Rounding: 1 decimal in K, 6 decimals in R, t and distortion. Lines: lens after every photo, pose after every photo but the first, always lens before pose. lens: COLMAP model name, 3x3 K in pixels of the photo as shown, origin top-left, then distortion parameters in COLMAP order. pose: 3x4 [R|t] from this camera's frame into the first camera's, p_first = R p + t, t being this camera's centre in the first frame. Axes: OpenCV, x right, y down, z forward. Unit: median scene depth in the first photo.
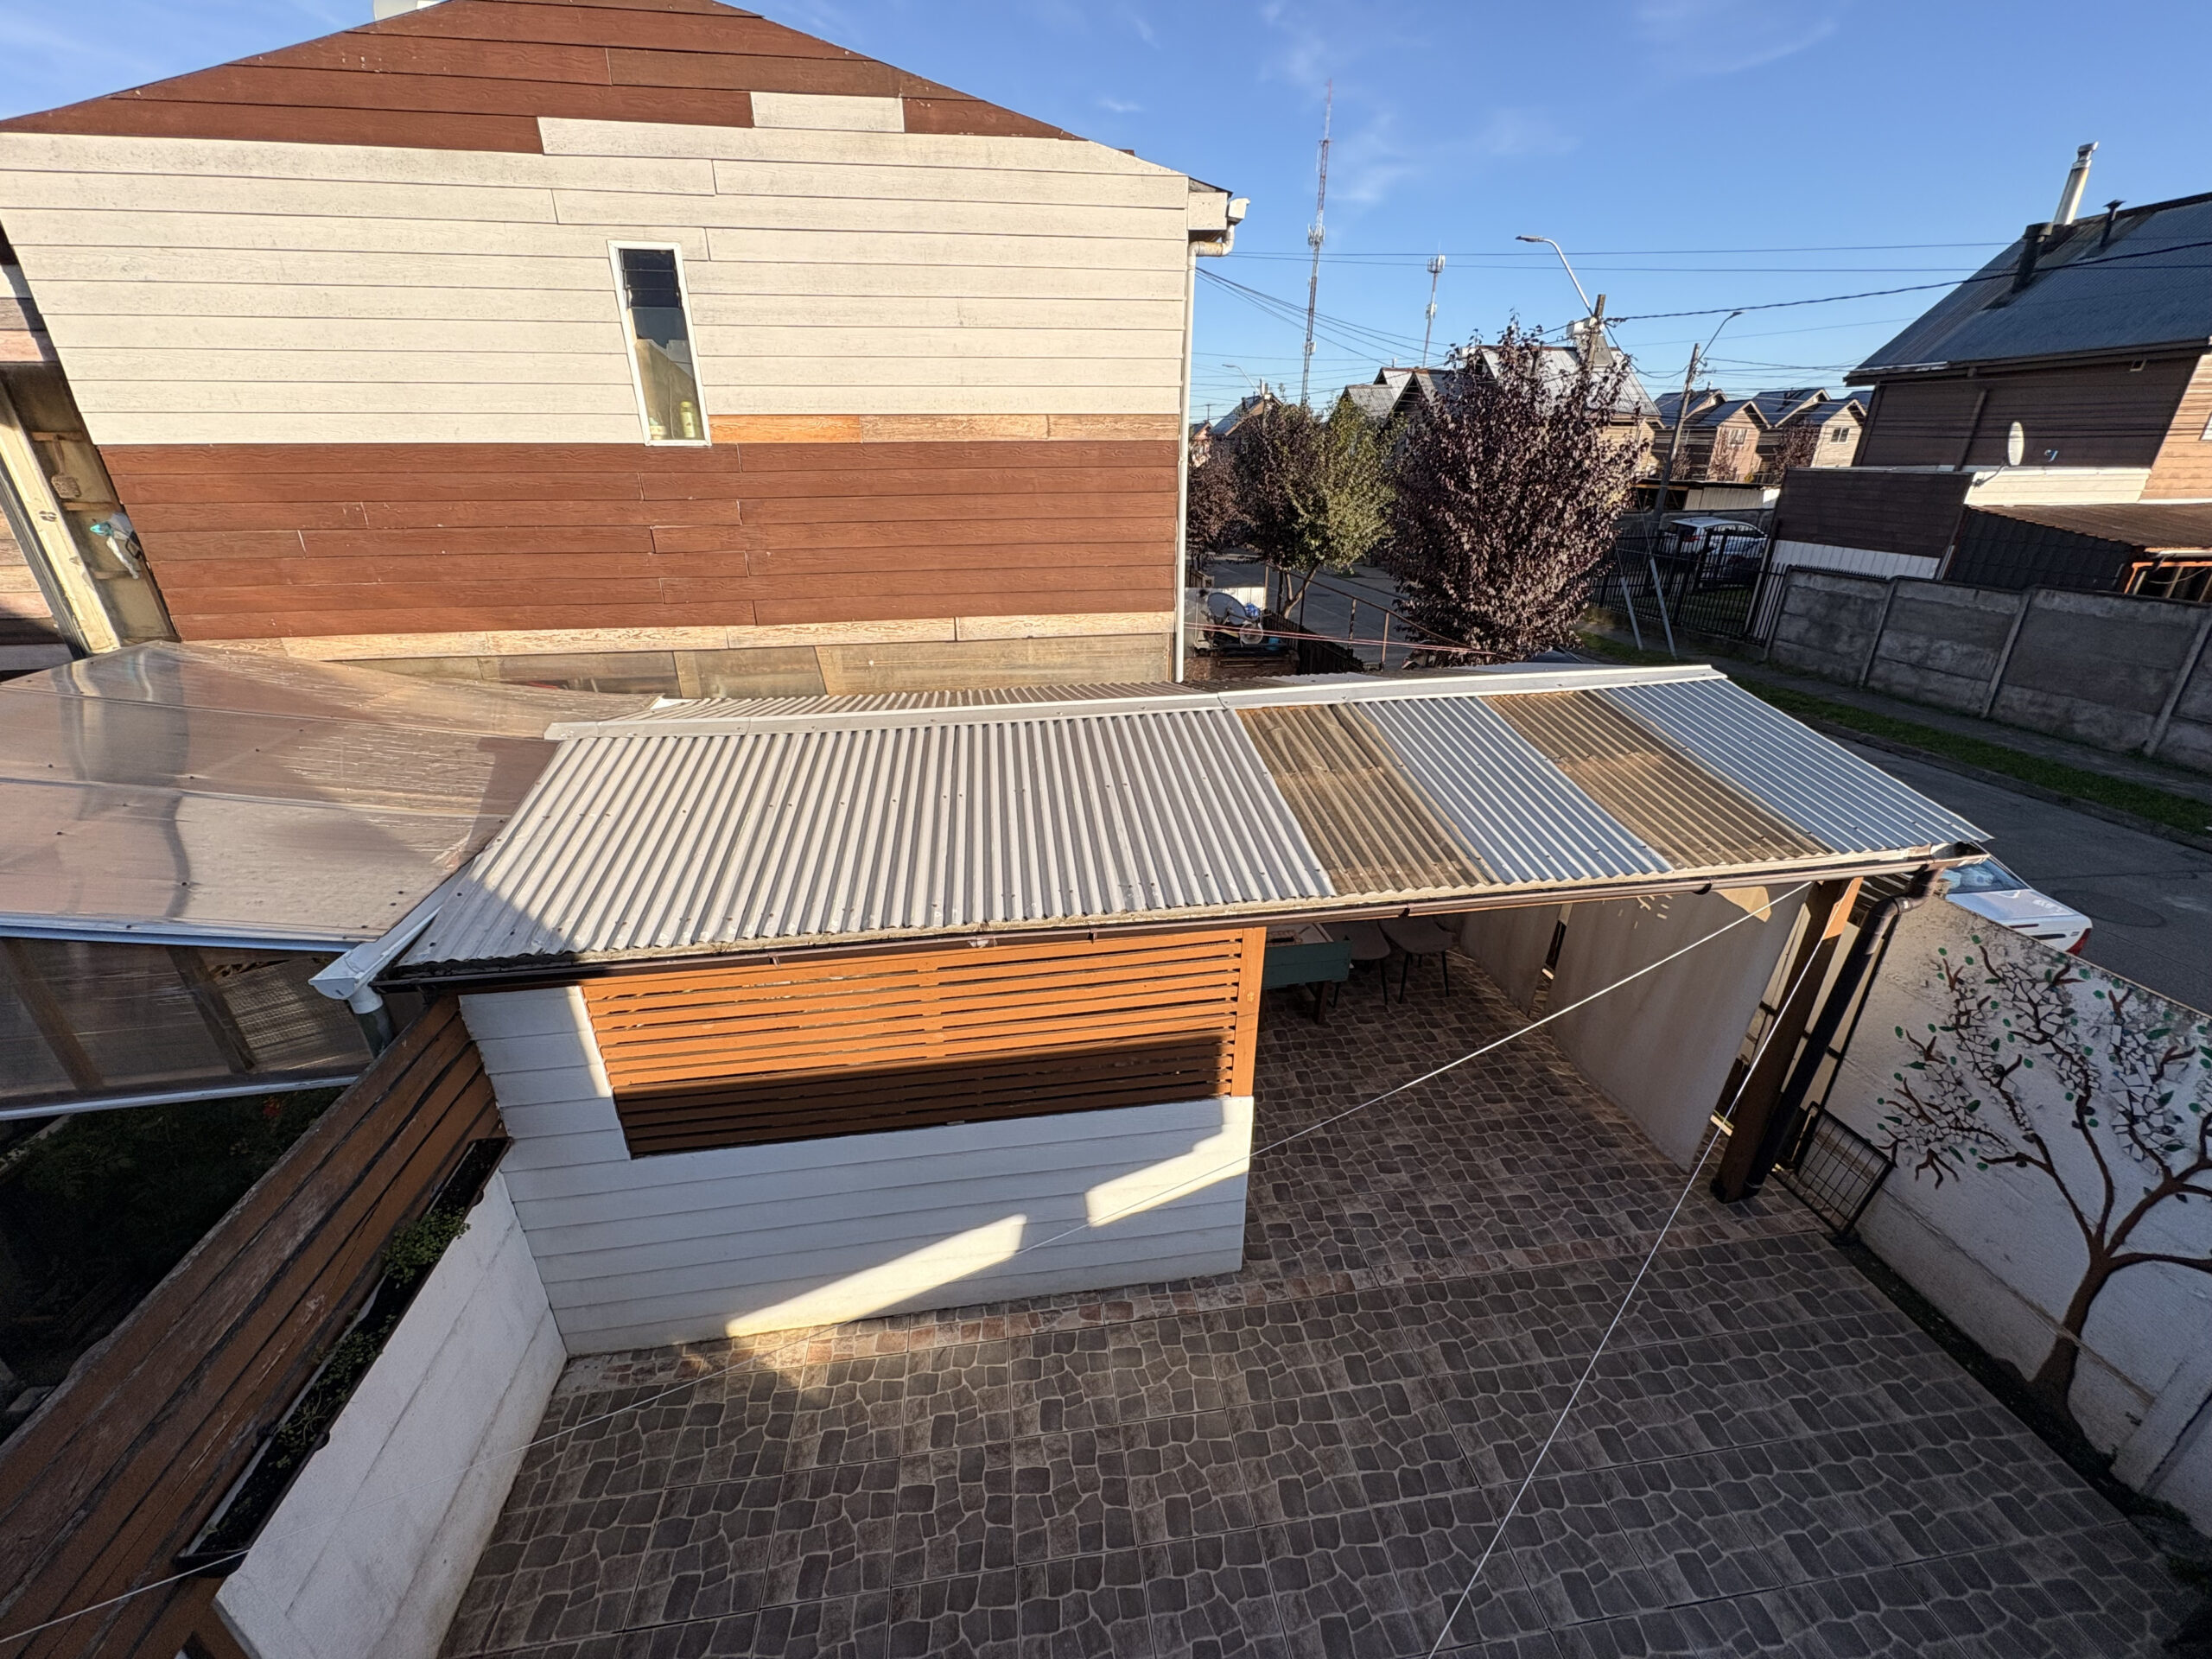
lens RADIAL K [[876.1, 0, 1101.0], [0, 876.1, 831.3], [0, 0, 1]] dist [0.000380, 0.000252]
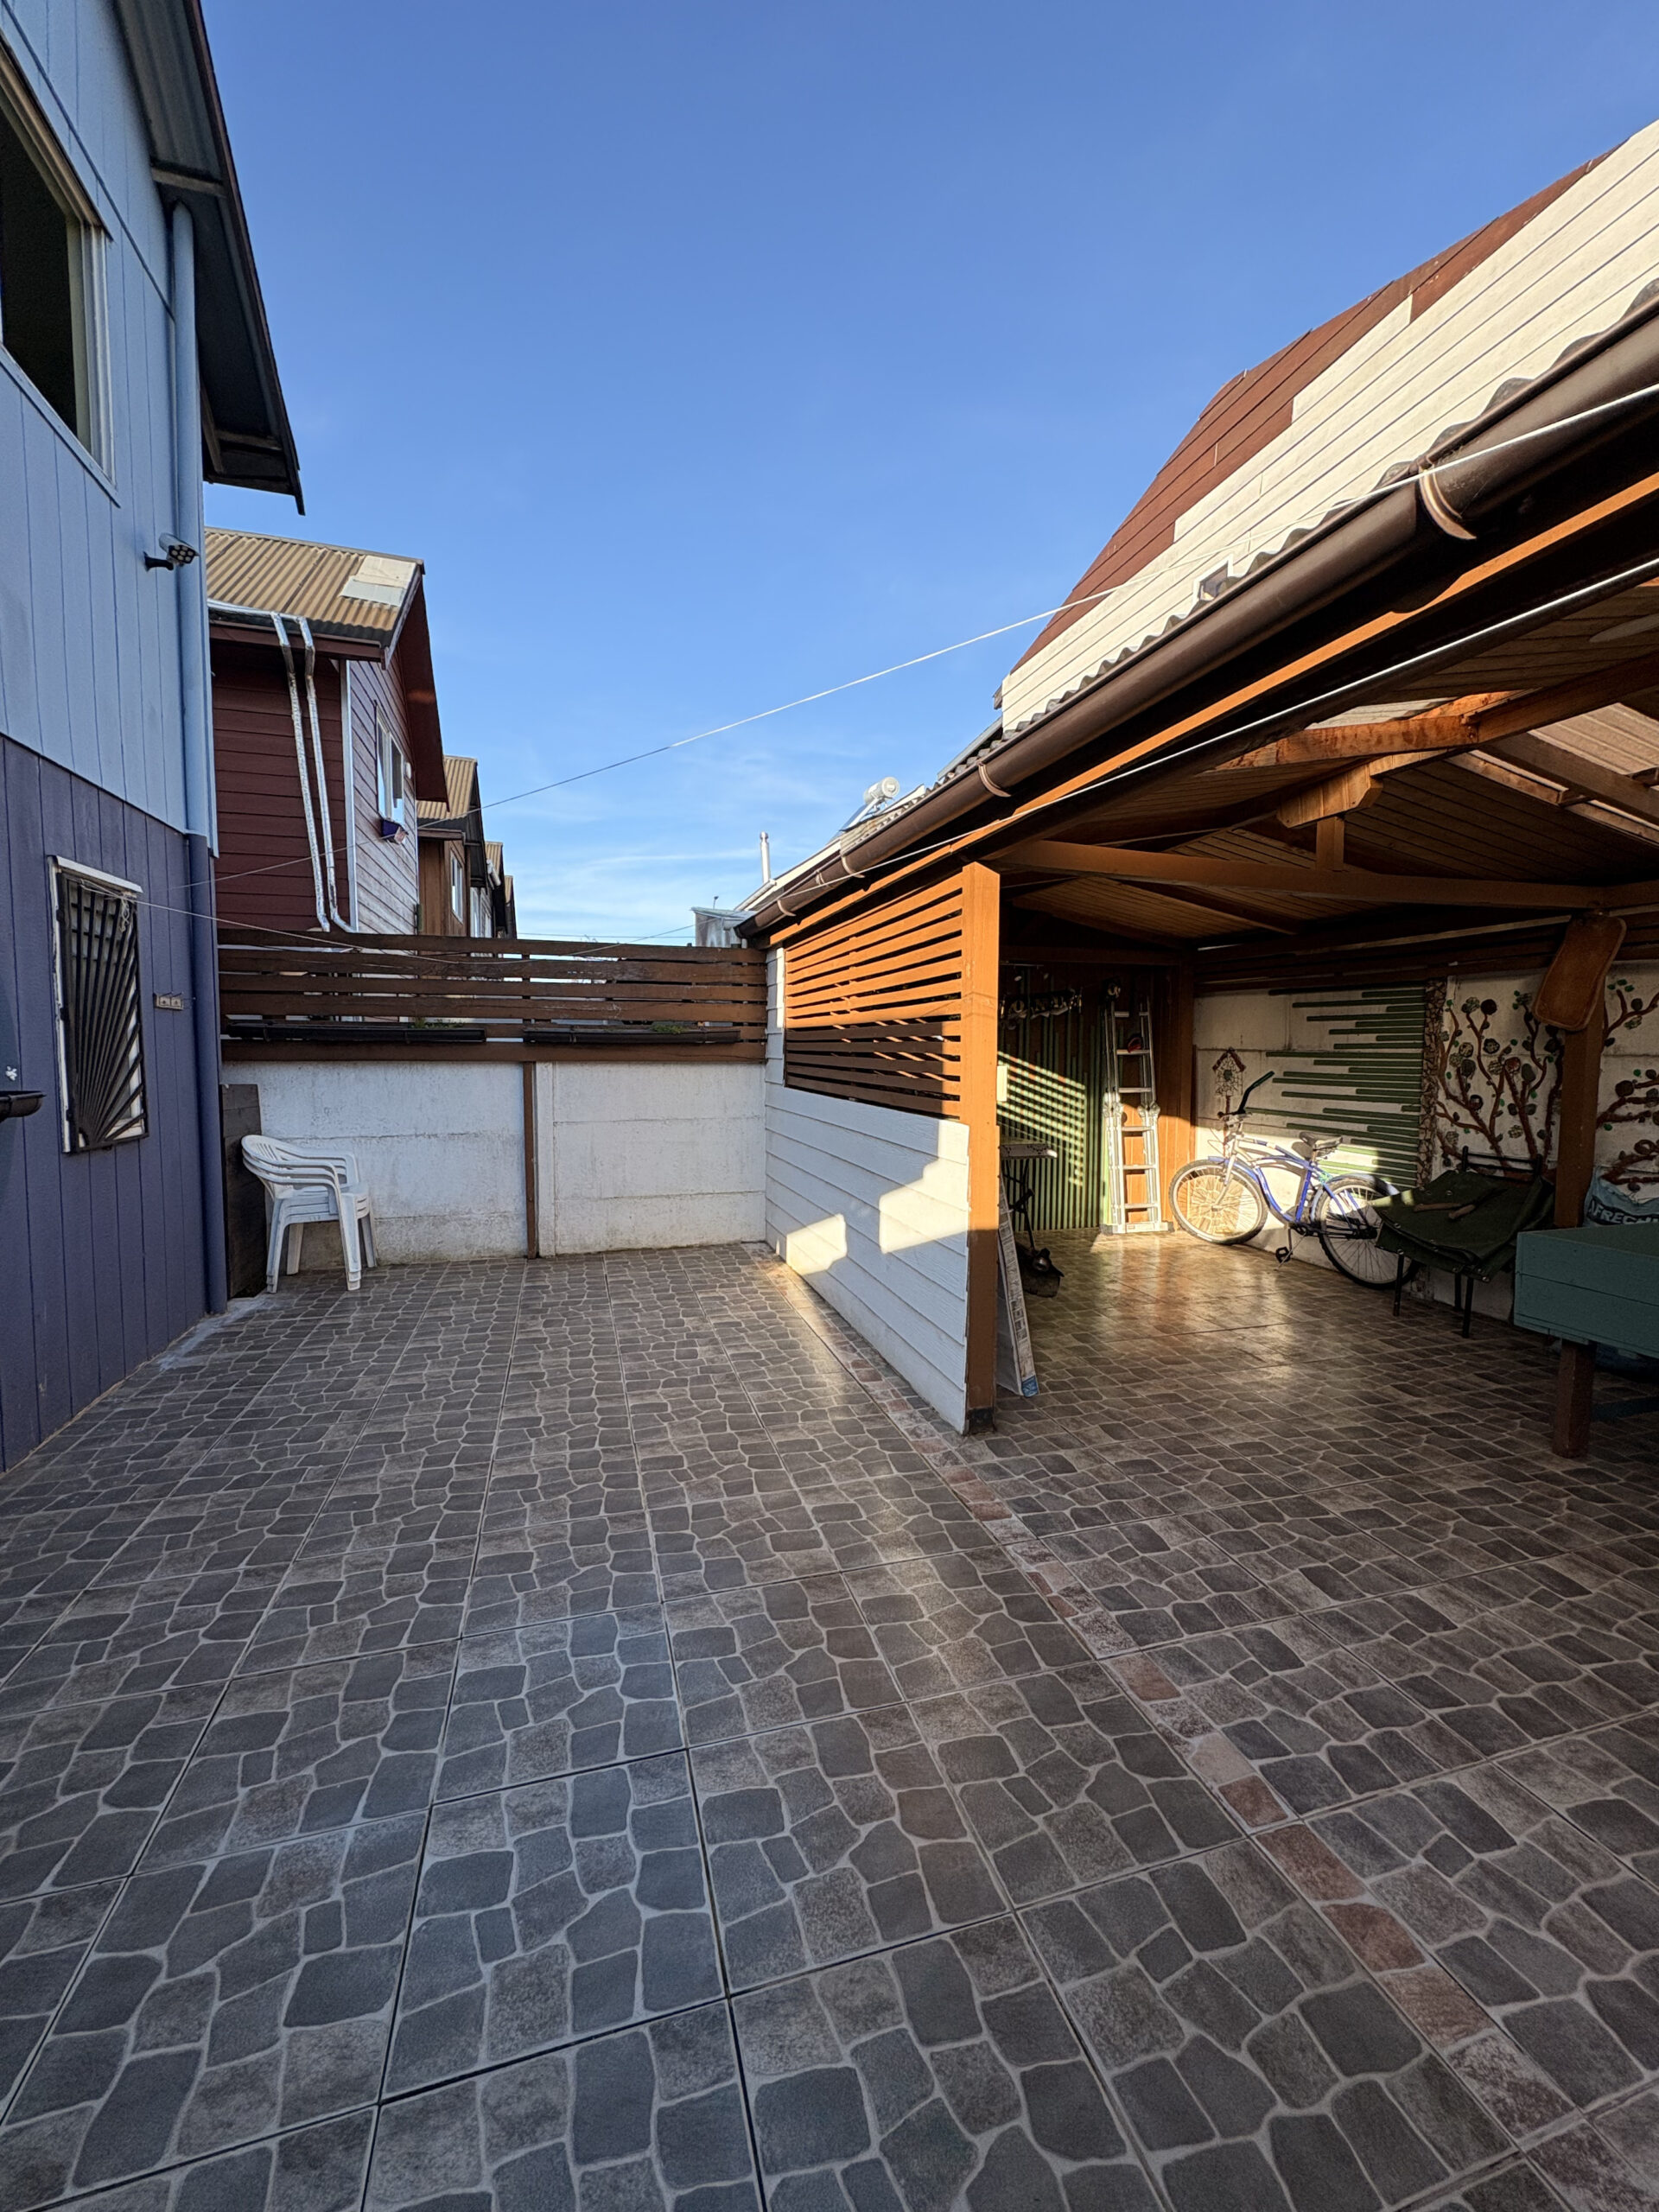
lens RADIAL K [[876.1, 0, 830.8], [0, 876.1, 1104.4], [0, 0, 1]] dist [0.000380, 0.000252]
pose [[0.152155, 0.073825, -0.985596, 0.743542], [-0.402767, 0.915280, 0.006379, 0.270590], [0.902567, 0.395995, 0.168999, 0.621344]]
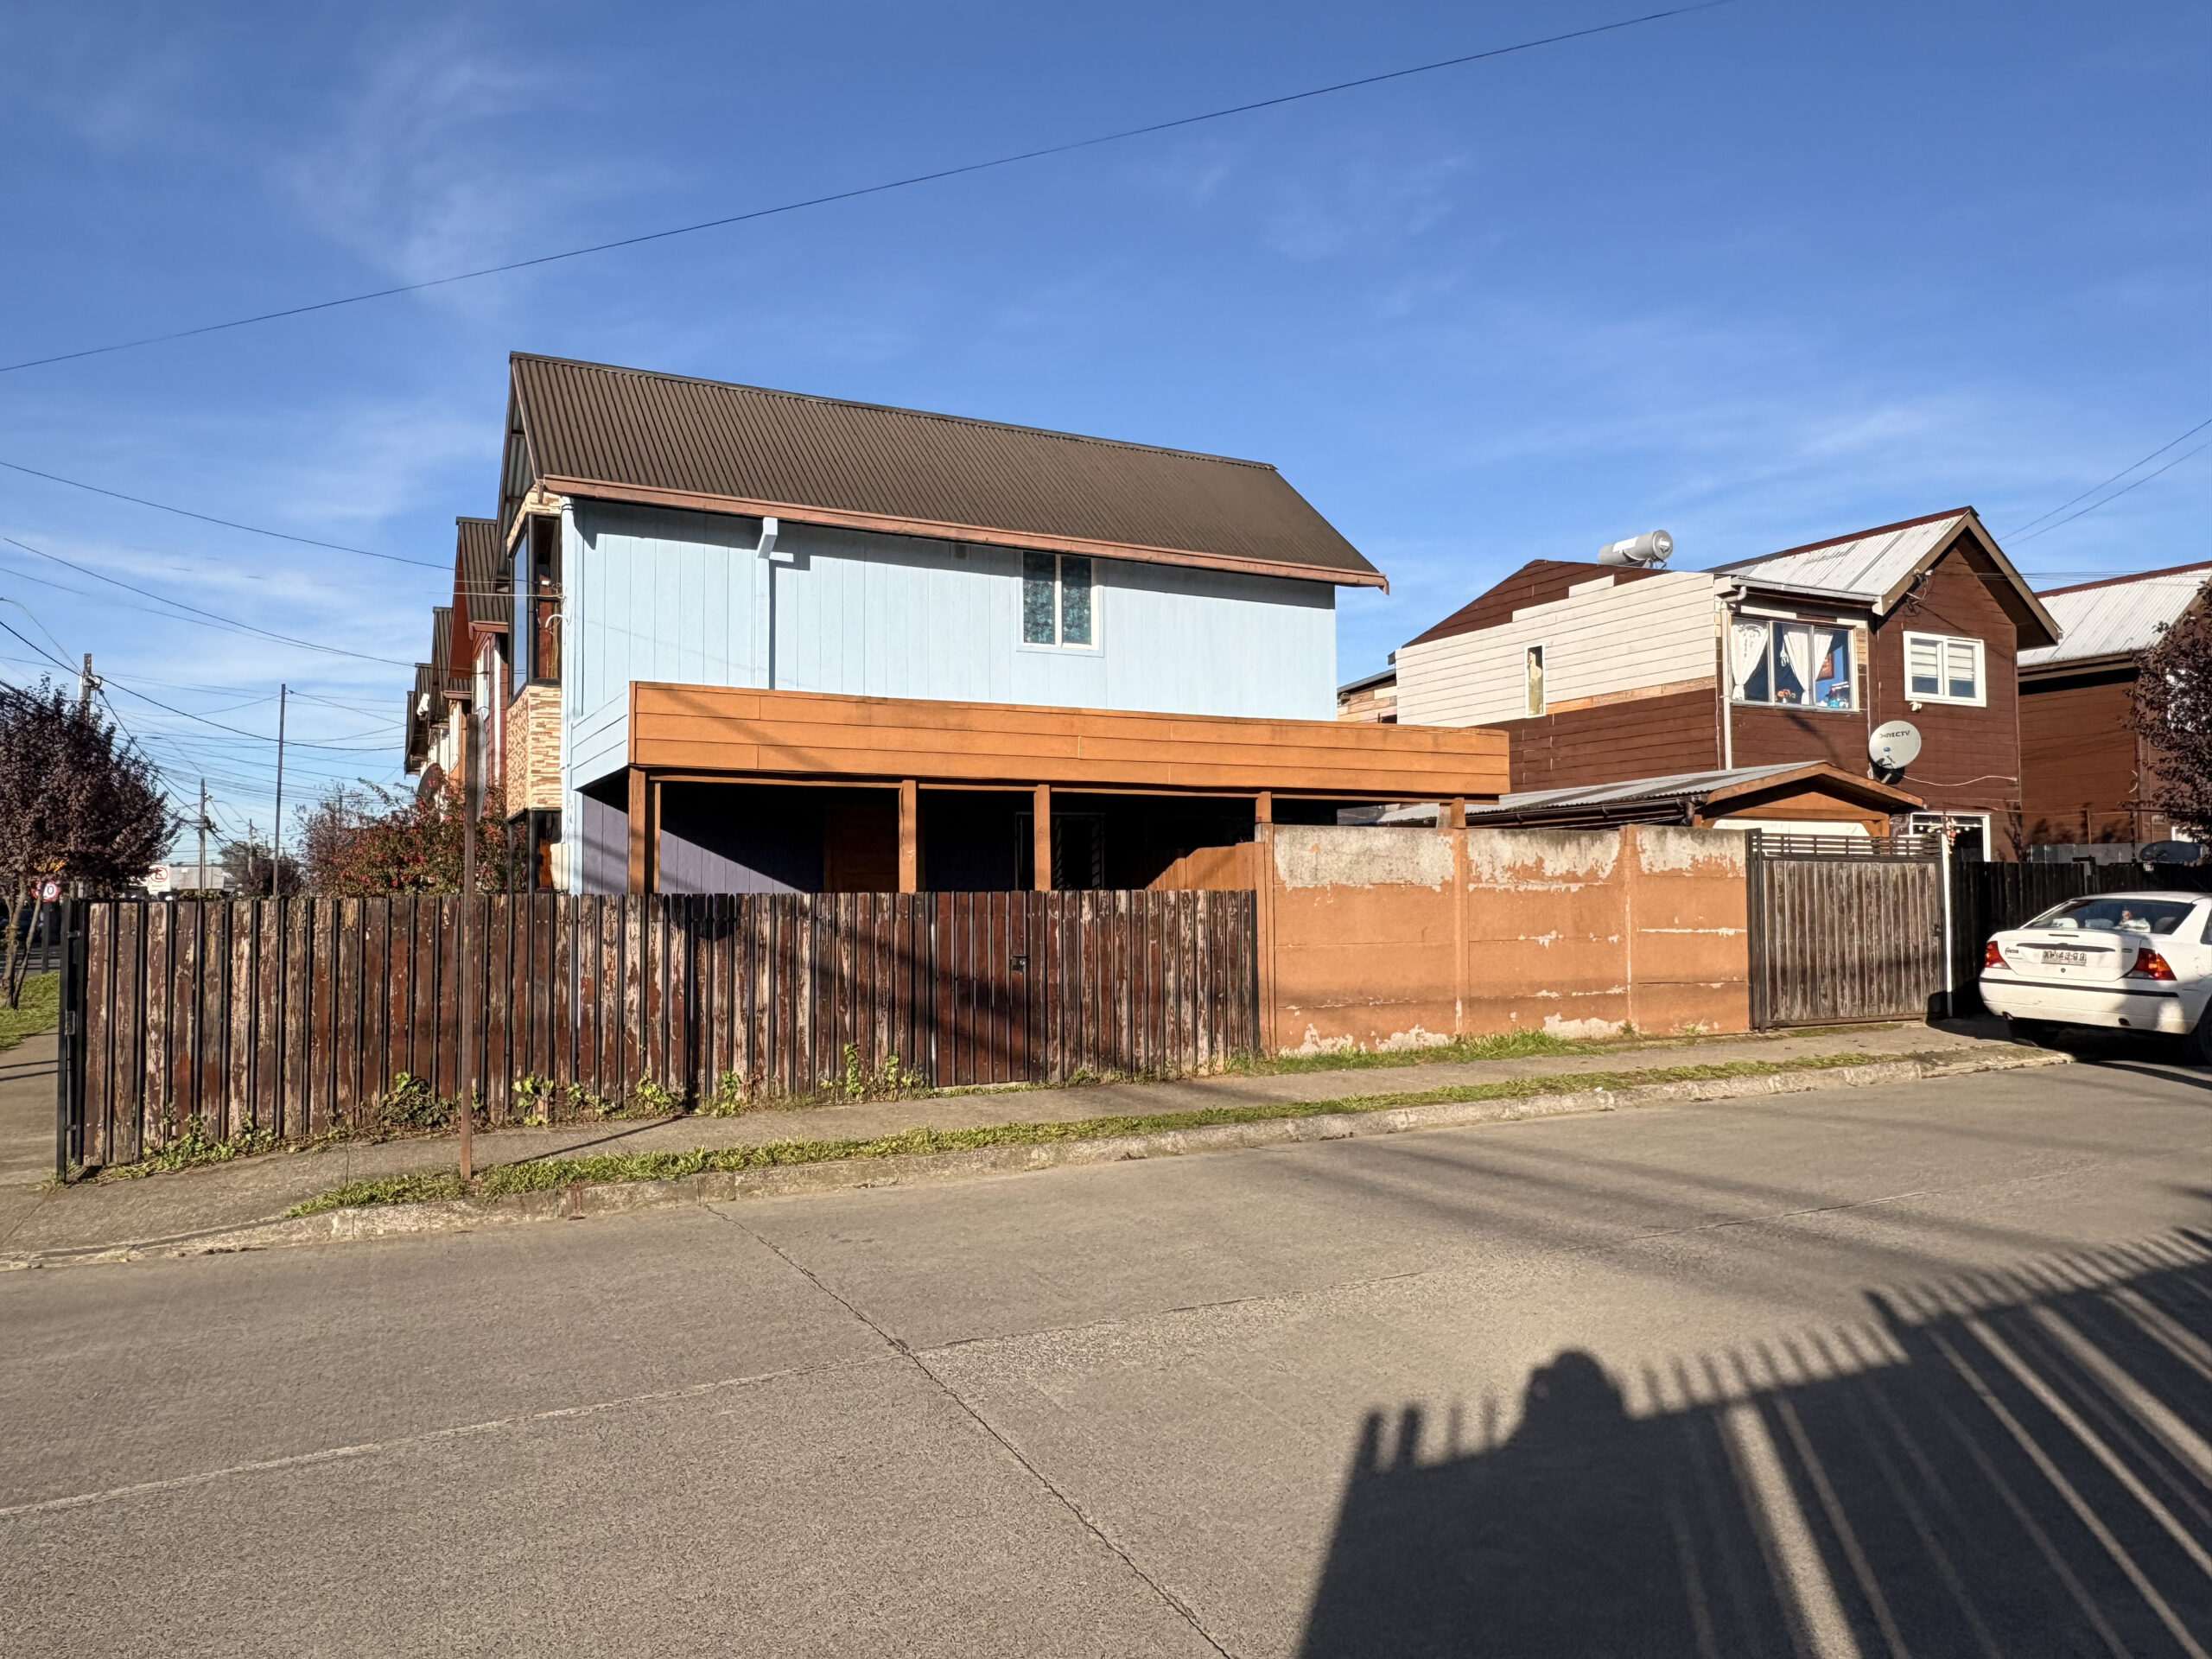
lens RADIAL K [[1463.3, 0, 1104.1], [0, 1463.3, 836.2], [0, 0, 1]] dist [0.000823, -0.000063]
pose [[0.321008, -0.038901, -0.946277, 3.224476], [-0.376820, 0.911418, -0.165298, 1.057742], [0.868885, 0.409638, 0.277914, -1.090072]]
